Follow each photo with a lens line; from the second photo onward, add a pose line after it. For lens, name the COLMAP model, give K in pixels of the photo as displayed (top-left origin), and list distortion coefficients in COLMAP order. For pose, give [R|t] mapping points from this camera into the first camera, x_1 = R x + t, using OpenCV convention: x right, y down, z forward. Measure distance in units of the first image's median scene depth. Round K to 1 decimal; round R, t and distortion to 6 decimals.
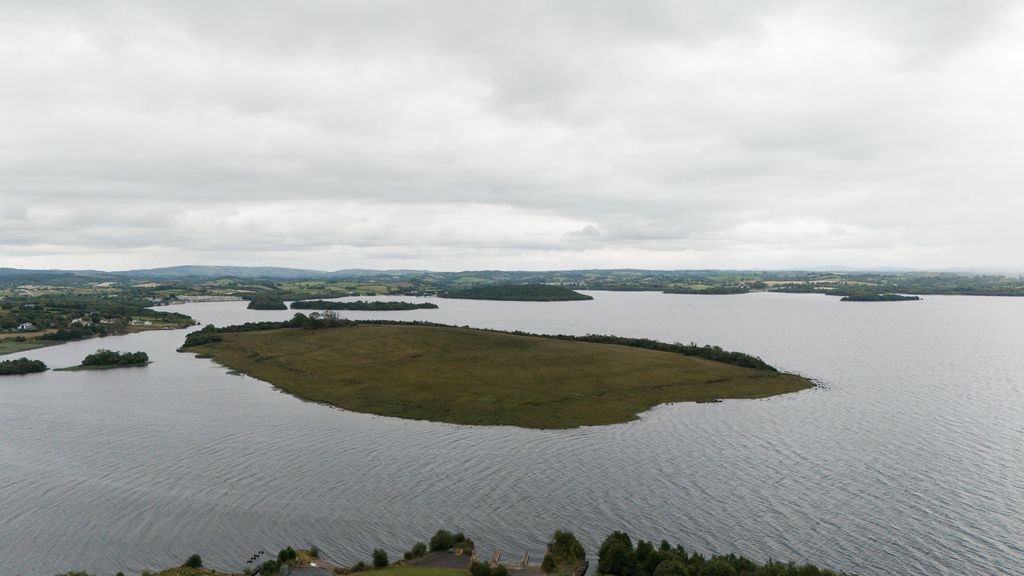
lens RADIAL K [[780.3, 0, 512.0], [0, 780.3, 288.0], [0, 0, 1]] dist [-0.002241, -0.000926]
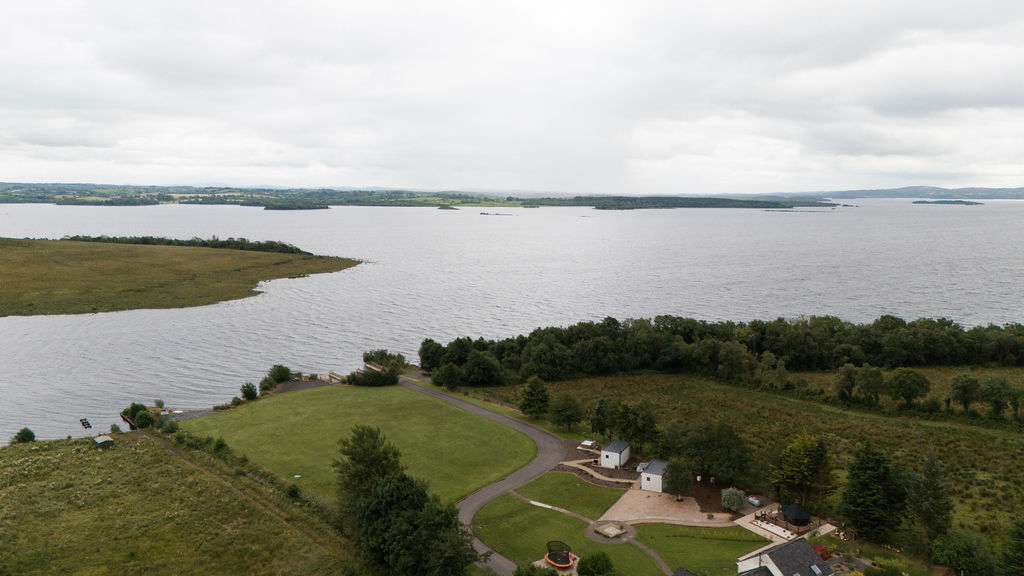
lens RADIAL K [[780.3, 0, 512.0], [0, 780.3, 288.0], [0, 0, 1]] dist [-0.002241, -0.000926]
pose [[0.597042, -0.070251, 0.799128, -0.281447], [0.001794, 0.996273, 0.086242, 0.031508], [-0.802208, -0.050056, 0.594943, 0.003381]]
